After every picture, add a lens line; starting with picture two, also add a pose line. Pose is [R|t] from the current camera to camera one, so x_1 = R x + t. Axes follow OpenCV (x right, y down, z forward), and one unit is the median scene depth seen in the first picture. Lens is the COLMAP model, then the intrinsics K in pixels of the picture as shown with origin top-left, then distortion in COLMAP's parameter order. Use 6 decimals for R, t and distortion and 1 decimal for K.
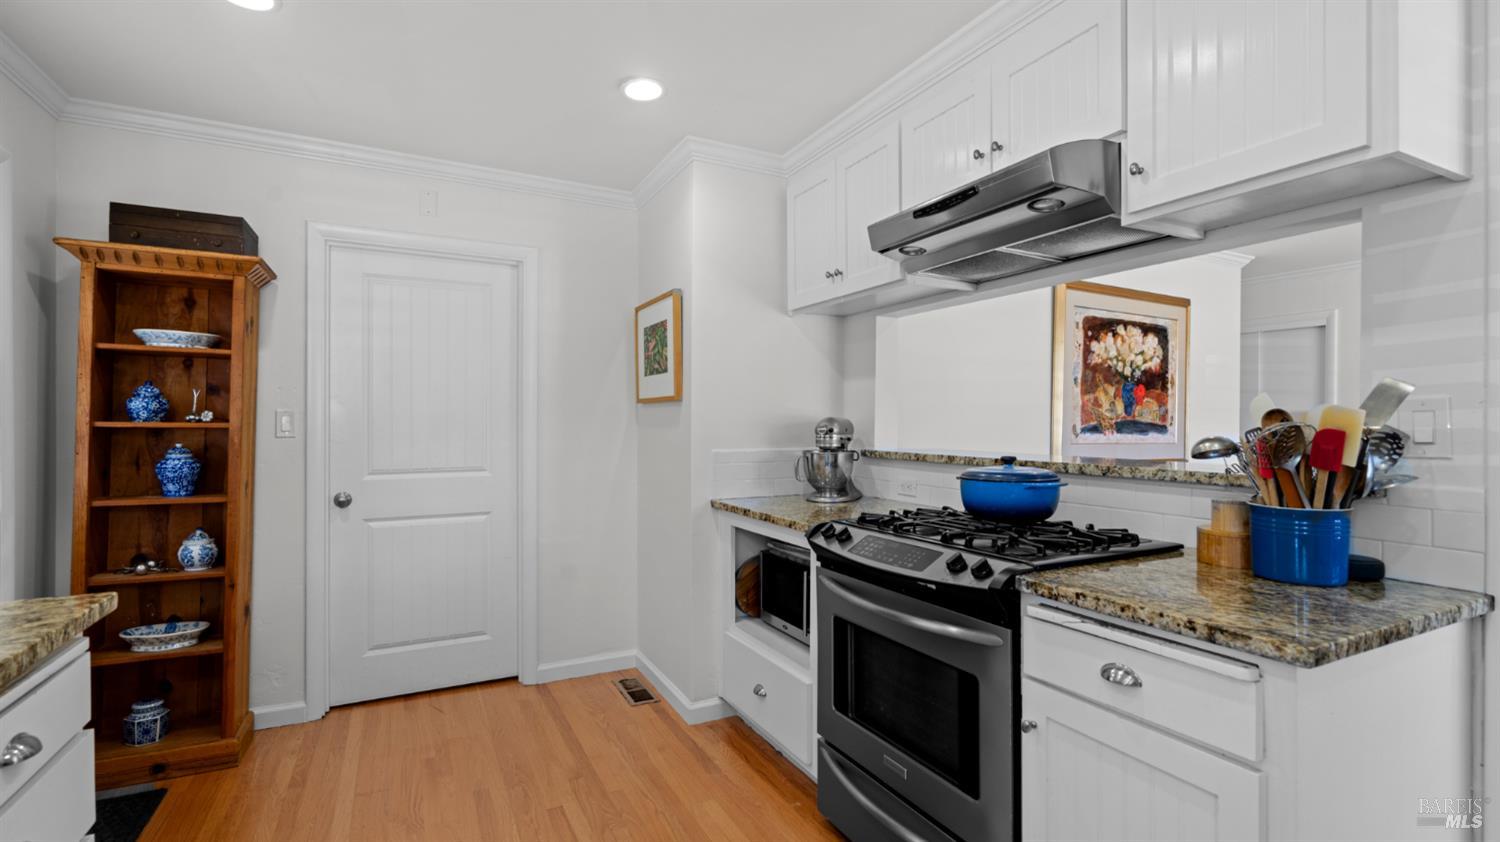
lens RADIAL K [[678.5, 0, 750.0], [0, 678.5, 421.0], [0, 0, 1]] dist [-0.001103, 0.001492]
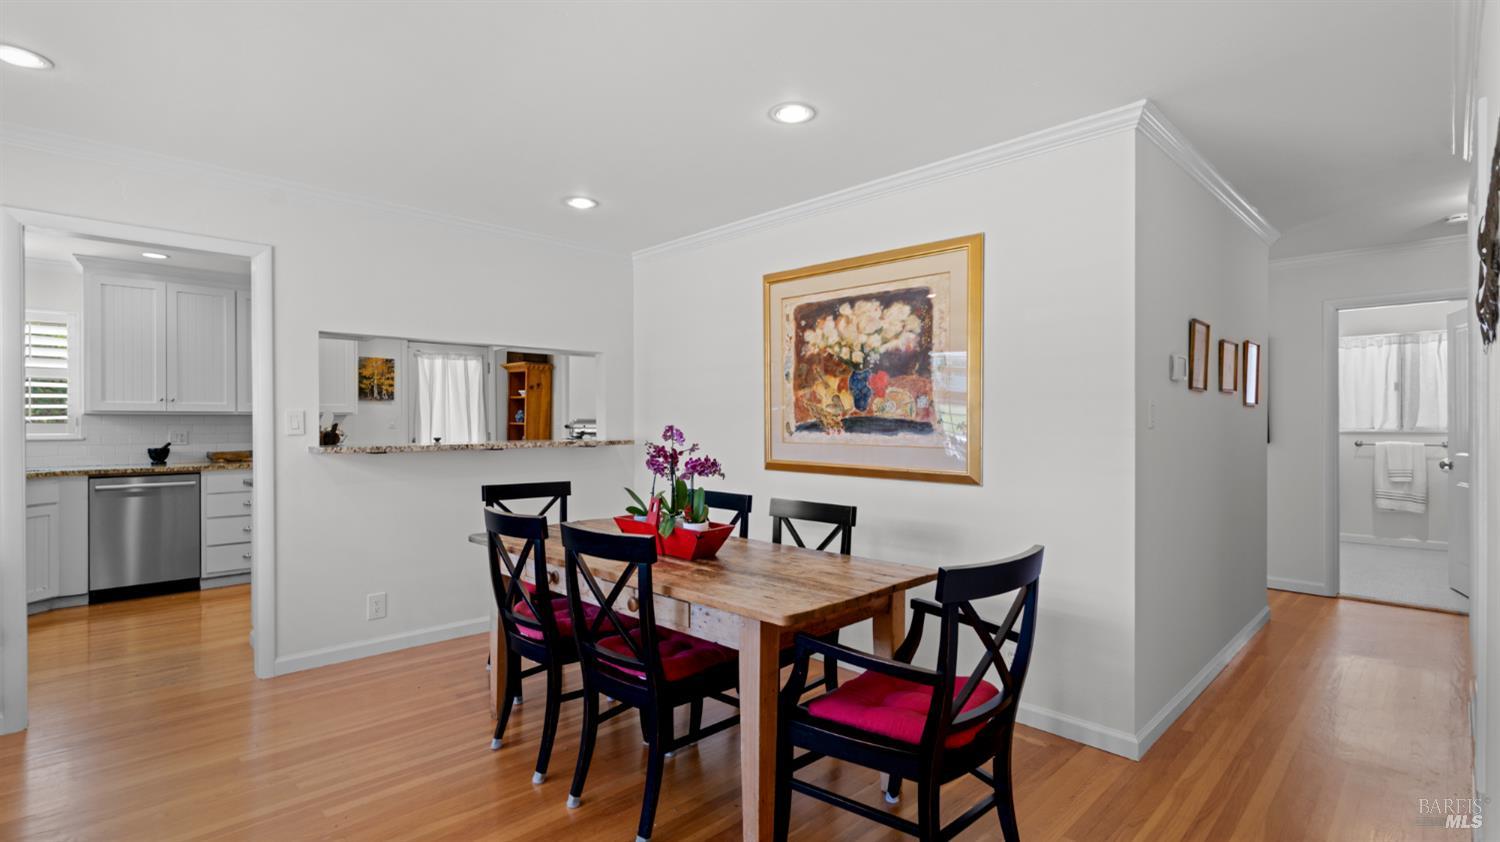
lens RADIAL K [[707.2, 0, 747.2], [0, 707.2, 424.1], [0, 0, 1]] dist [-0.043167, 0.000707]
pose [[0.285623, -0.002695, -0.958338, 1.388590], [0.003820, 0.999991, -0.001674, 0.009333], [0.958335, -0.003183, 0.285630, 0.648142]]
